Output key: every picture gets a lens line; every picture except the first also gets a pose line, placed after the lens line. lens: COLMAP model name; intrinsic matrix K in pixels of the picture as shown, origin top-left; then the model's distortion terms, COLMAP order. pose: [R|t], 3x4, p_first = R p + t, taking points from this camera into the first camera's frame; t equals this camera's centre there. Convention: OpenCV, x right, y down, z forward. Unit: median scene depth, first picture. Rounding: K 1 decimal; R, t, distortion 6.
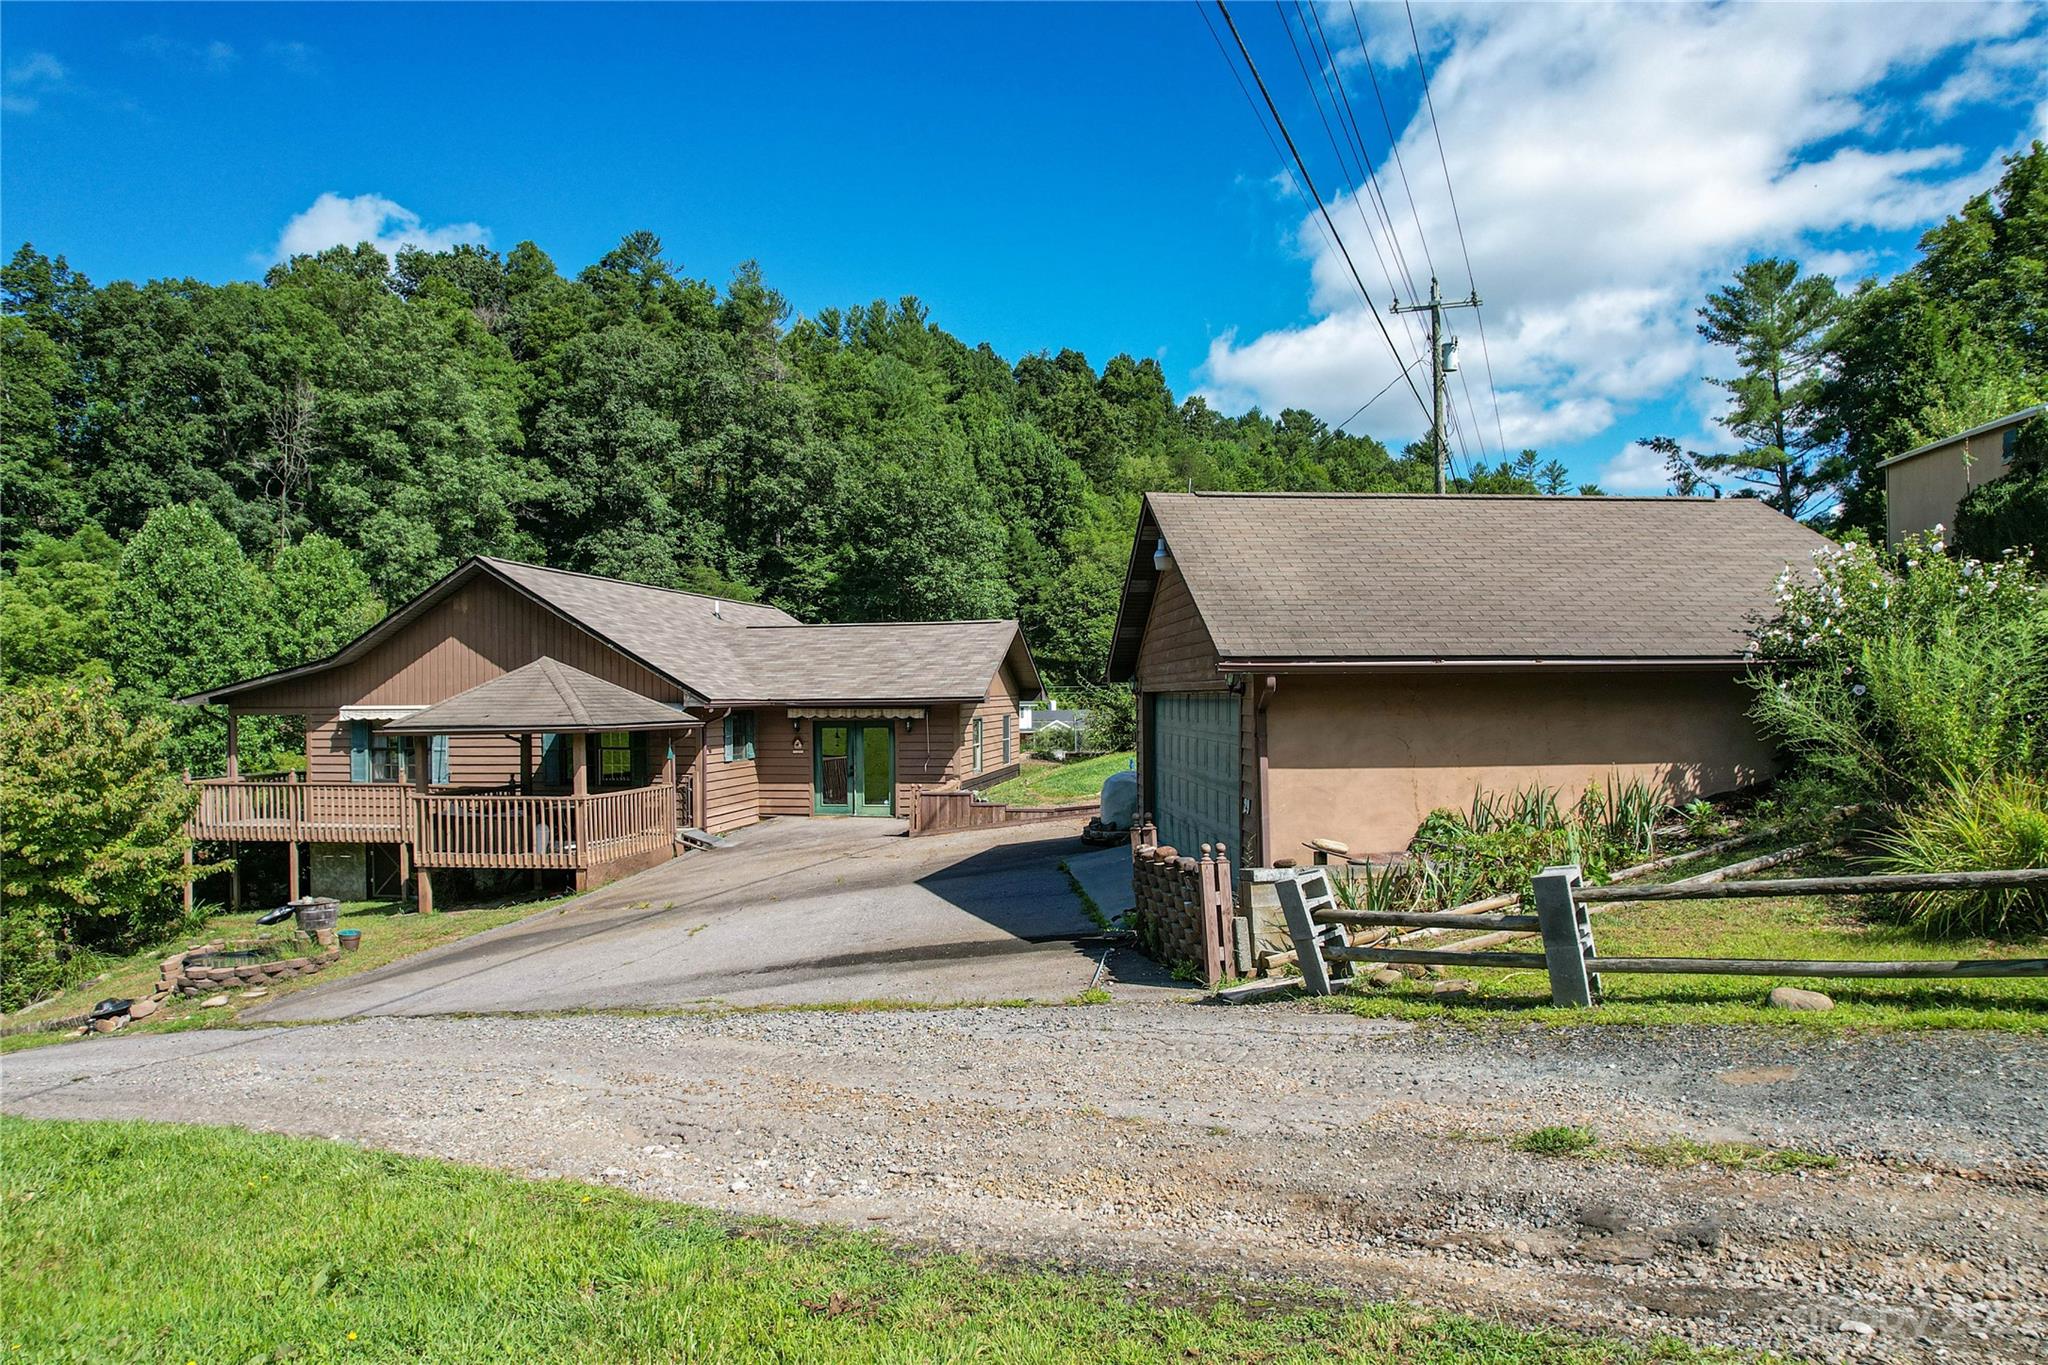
lens RADIAL K [[1295.3, 0, 1026.6], [0, 1295.3, 701.9], [0, 0, 1]] dist [-0.069723, 0.054246]
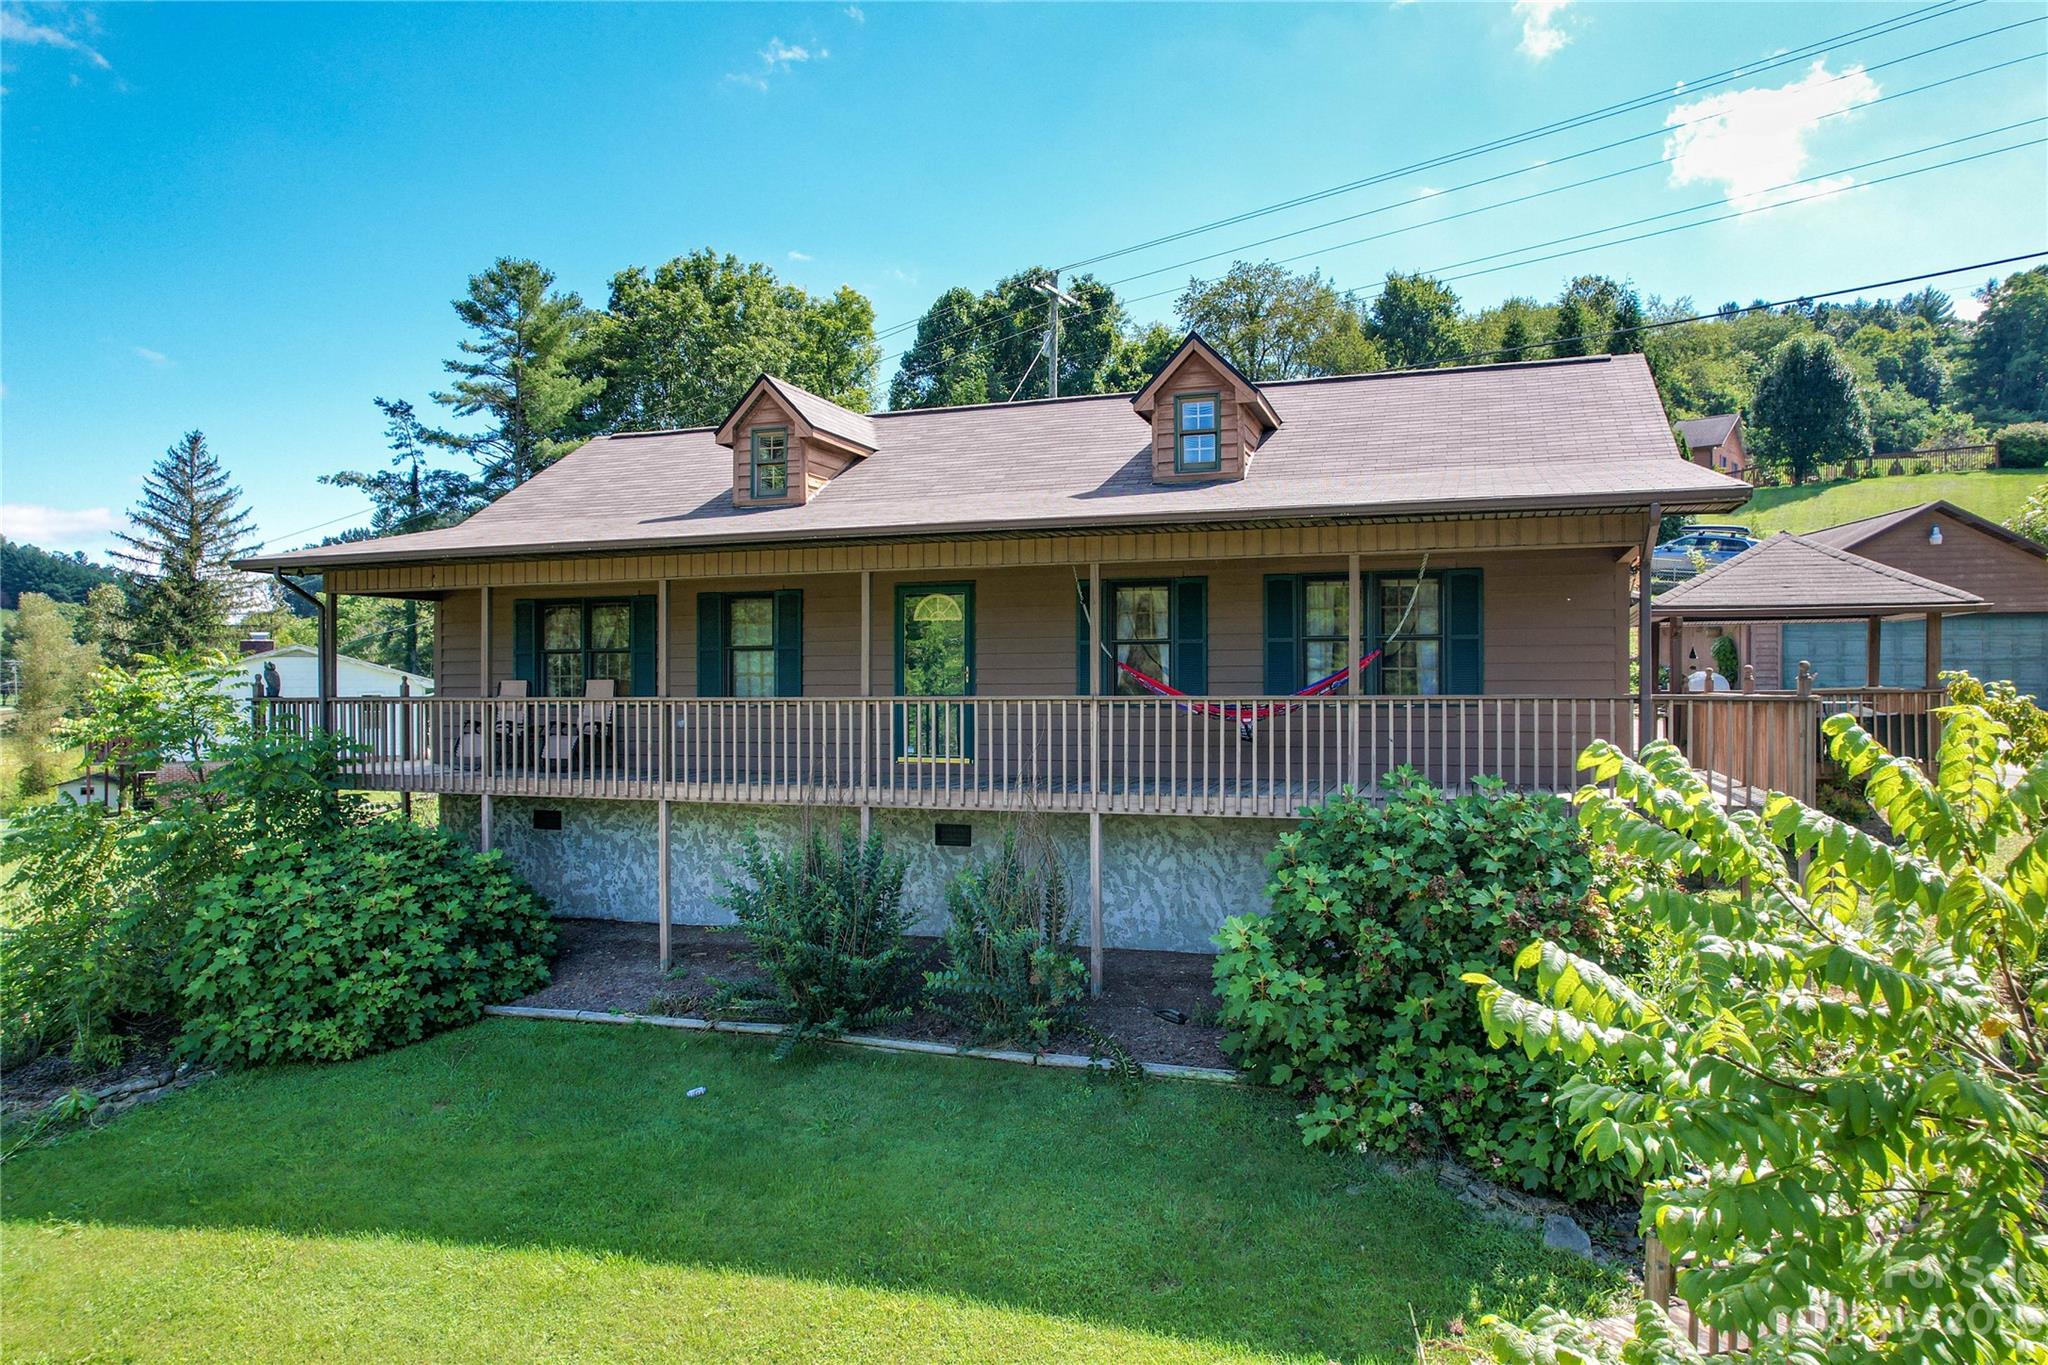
lens RADIAL K [[1295.3, 0, 1026.6], [0, 1295.3, 701.9], [0, 0, 1]] dist [-0.069723, 0.054246]
pose [[0.175240, -0.003513, 0.984519, -0.181257], [0.009686, 0.999951, 0.001844, 0.009660], [-0.984478, 0.009213, 0.175266, 0.190480]]
